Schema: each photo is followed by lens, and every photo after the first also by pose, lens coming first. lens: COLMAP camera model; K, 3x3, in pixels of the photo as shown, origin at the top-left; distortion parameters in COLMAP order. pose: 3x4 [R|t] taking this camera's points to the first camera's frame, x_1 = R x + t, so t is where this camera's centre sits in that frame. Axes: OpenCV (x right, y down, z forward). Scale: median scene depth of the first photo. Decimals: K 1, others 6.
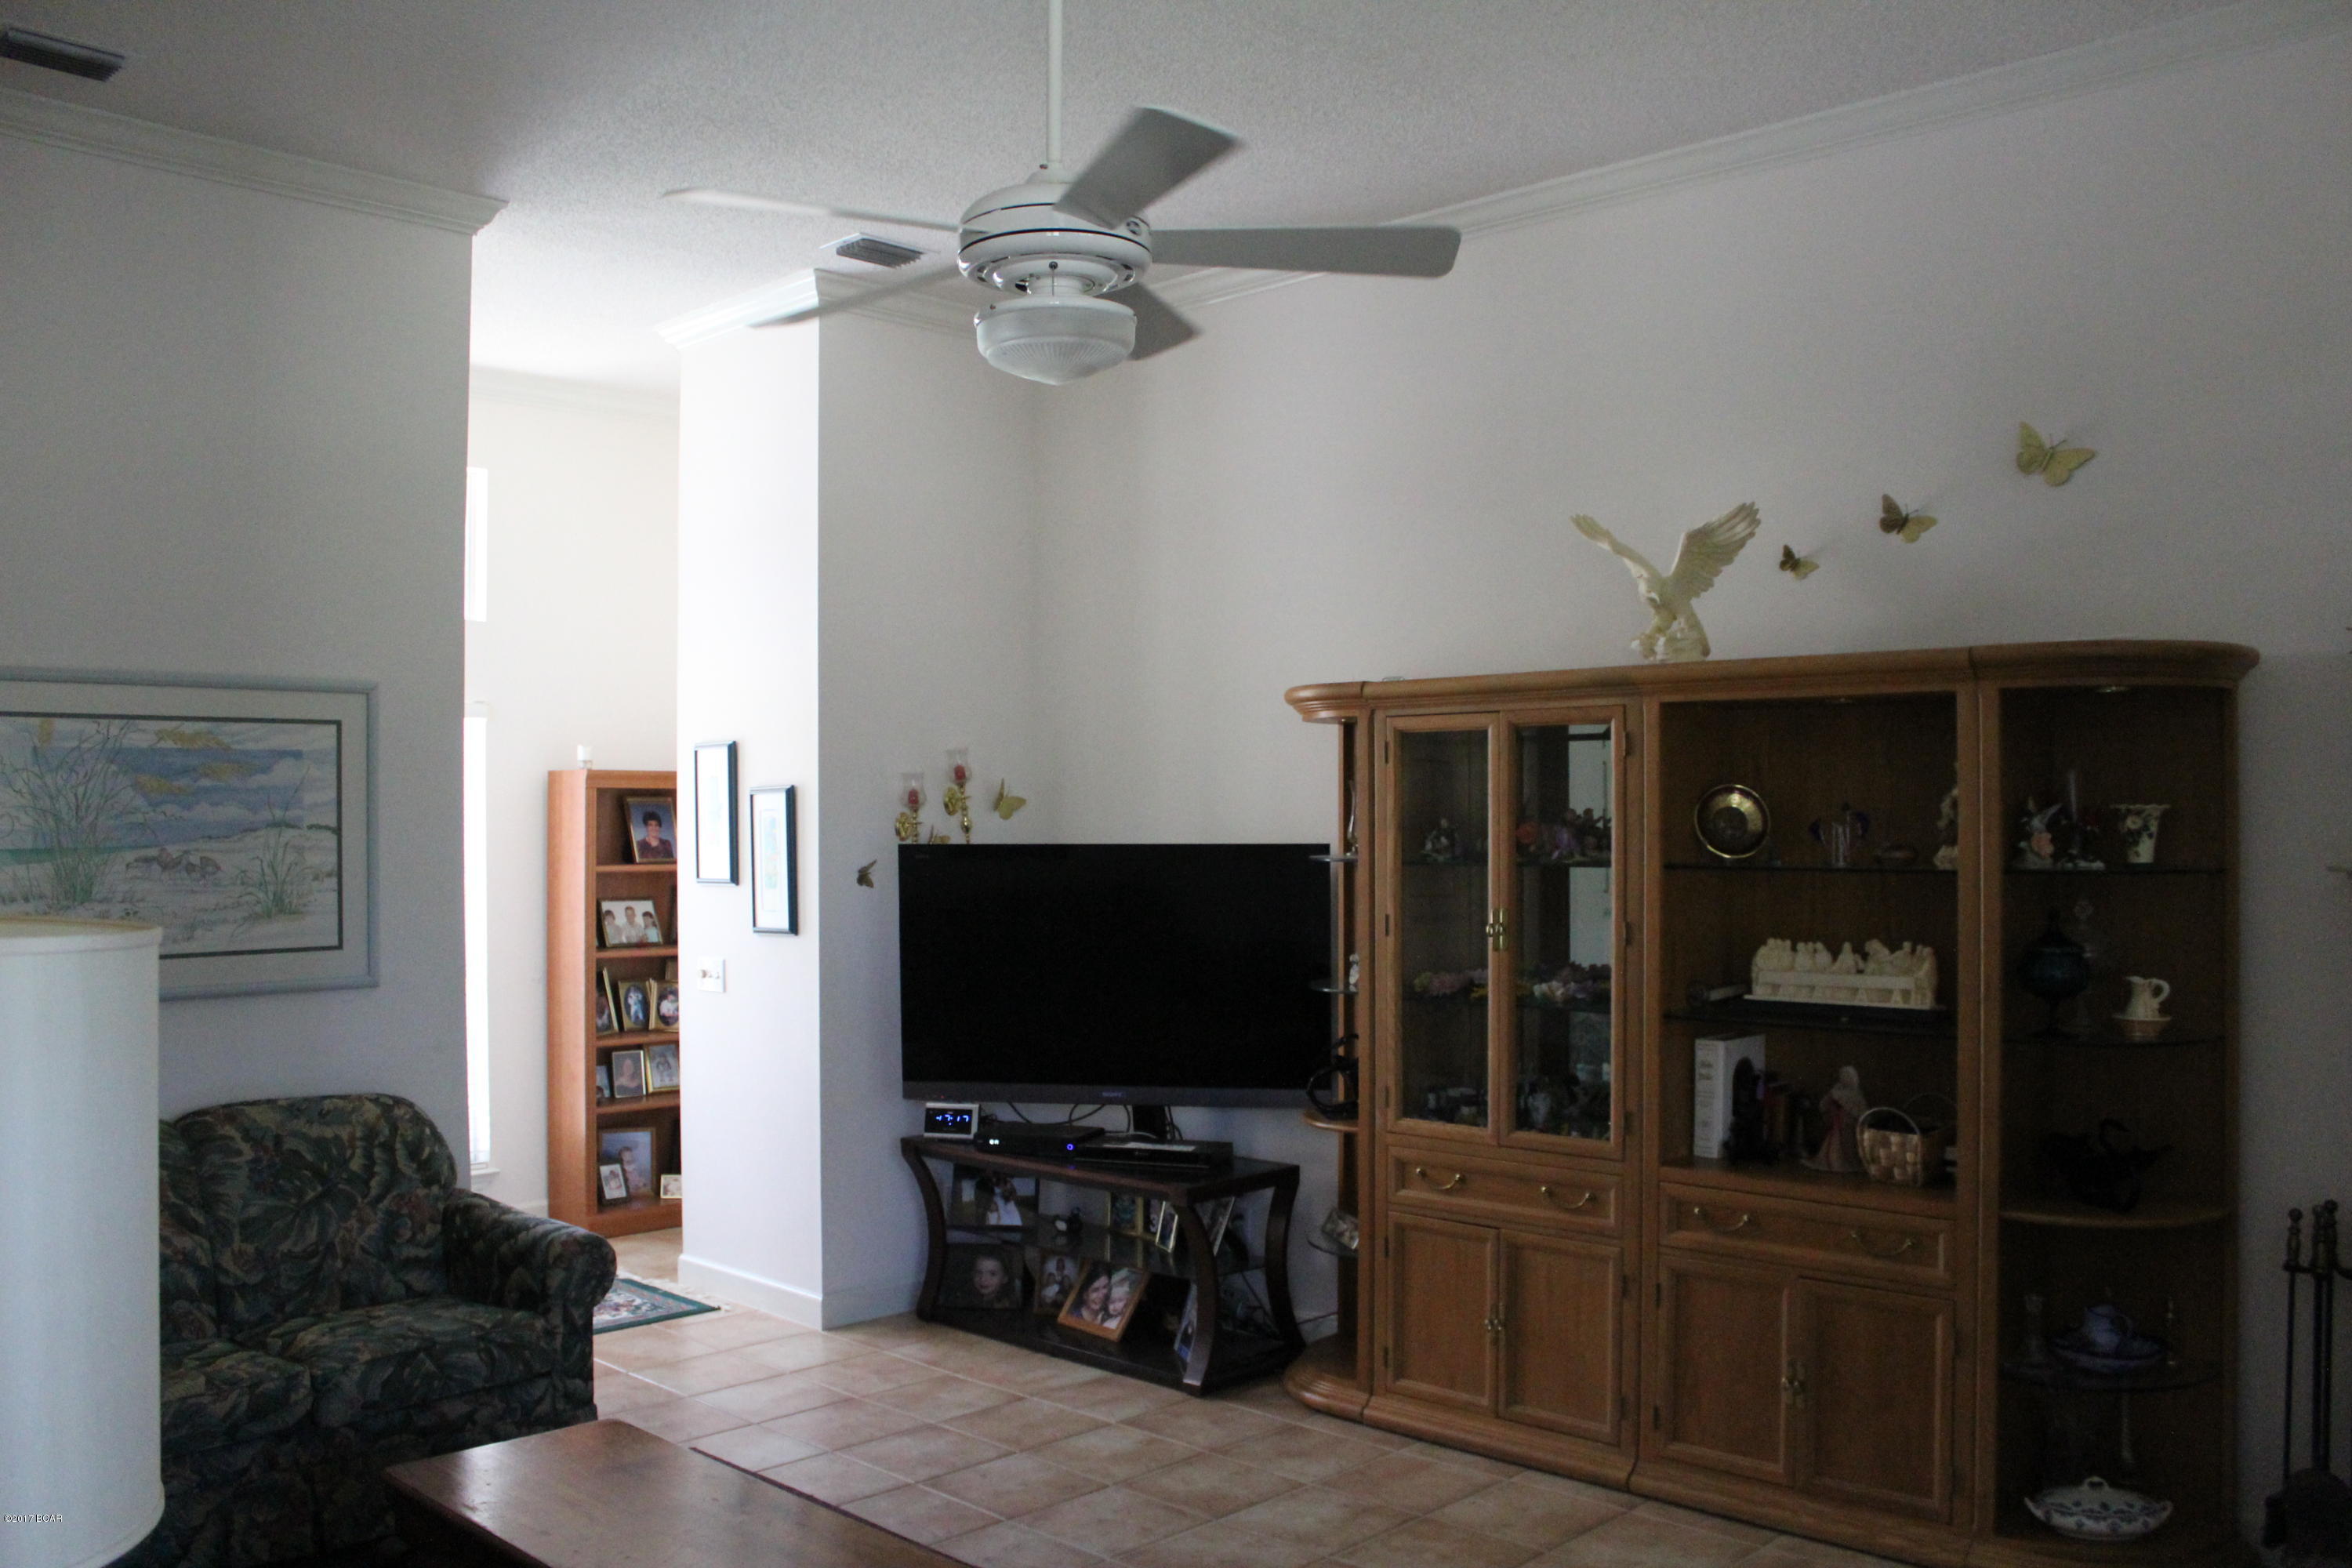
lens RADIAL K [[1963.3, 0, 1172.9], [0, 1963.3, 787.8], [0, 0, 1]] dist [-0.148864, 0.120773]
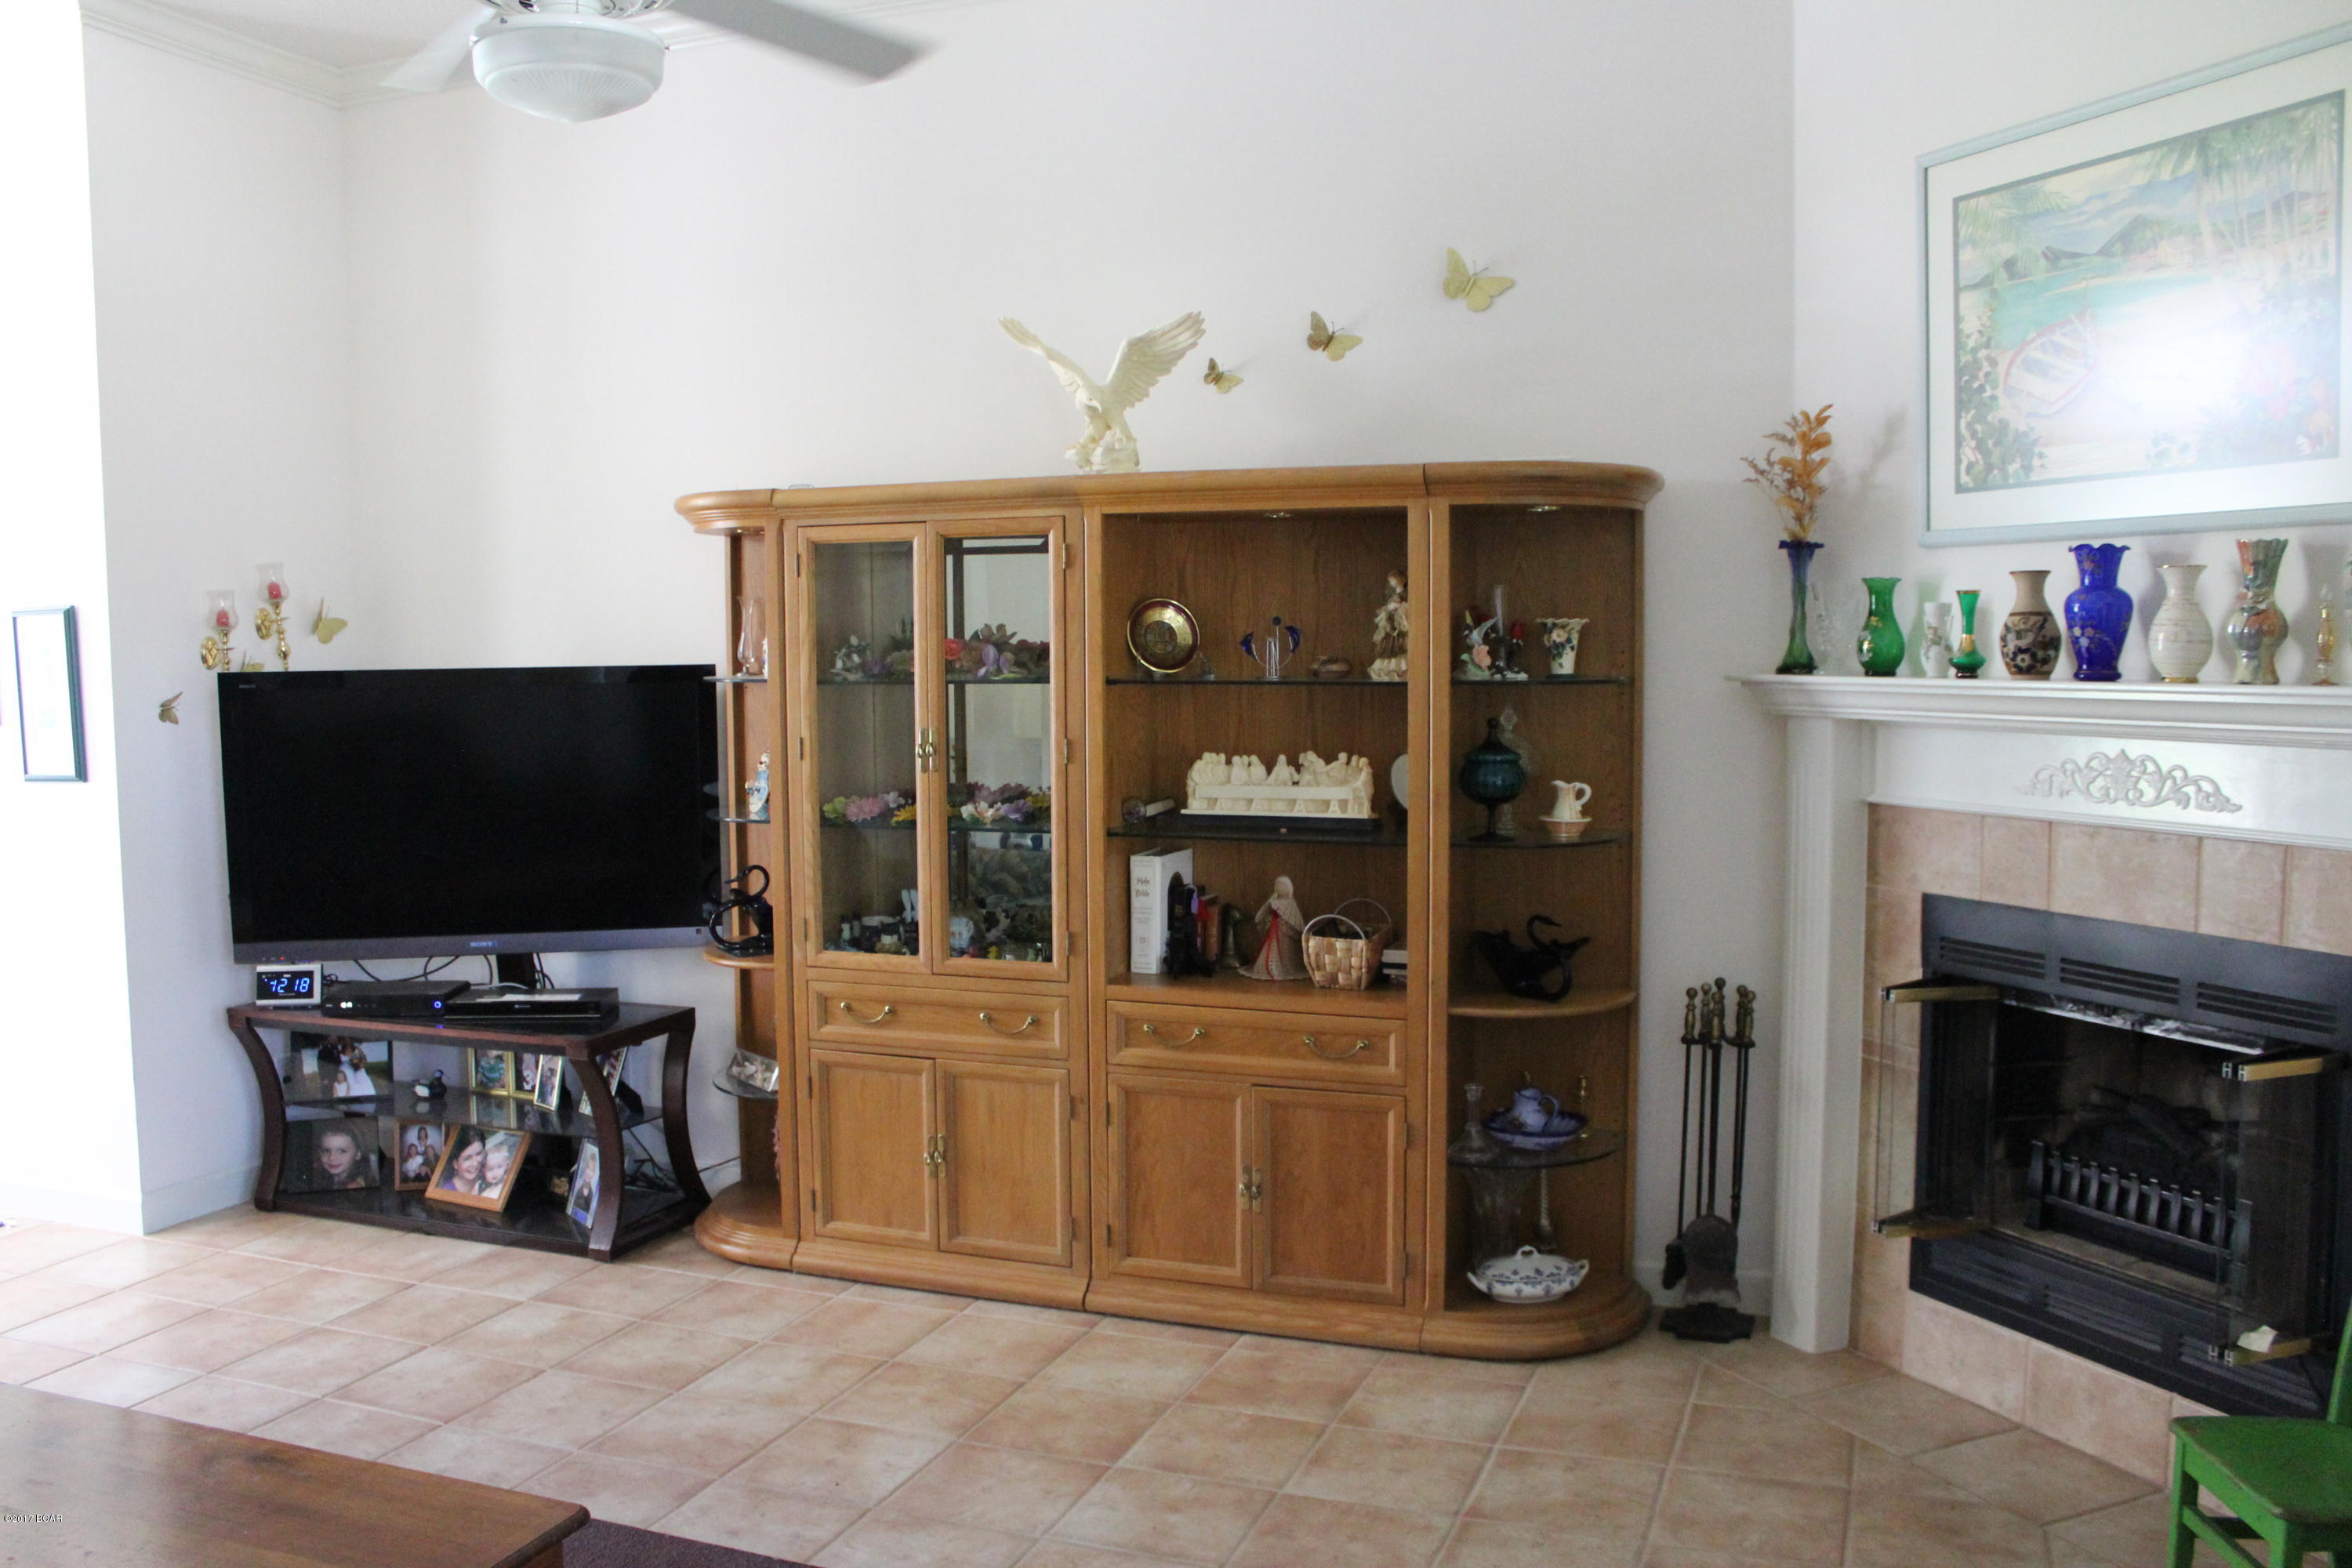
lens RADIAL K [[1963.3, 0, 1181.8], [0, 1963.3, 788.3], [0, 0, 1]] dist [-0.148864, 0.120773]
pose [[0.920735, -0.034397, 0.388669, -0.108760], [-0.000688, 0.995962, 0.089772, 0.005436], [-0.390187, -0.082924, 0.916994, 0.079642]]
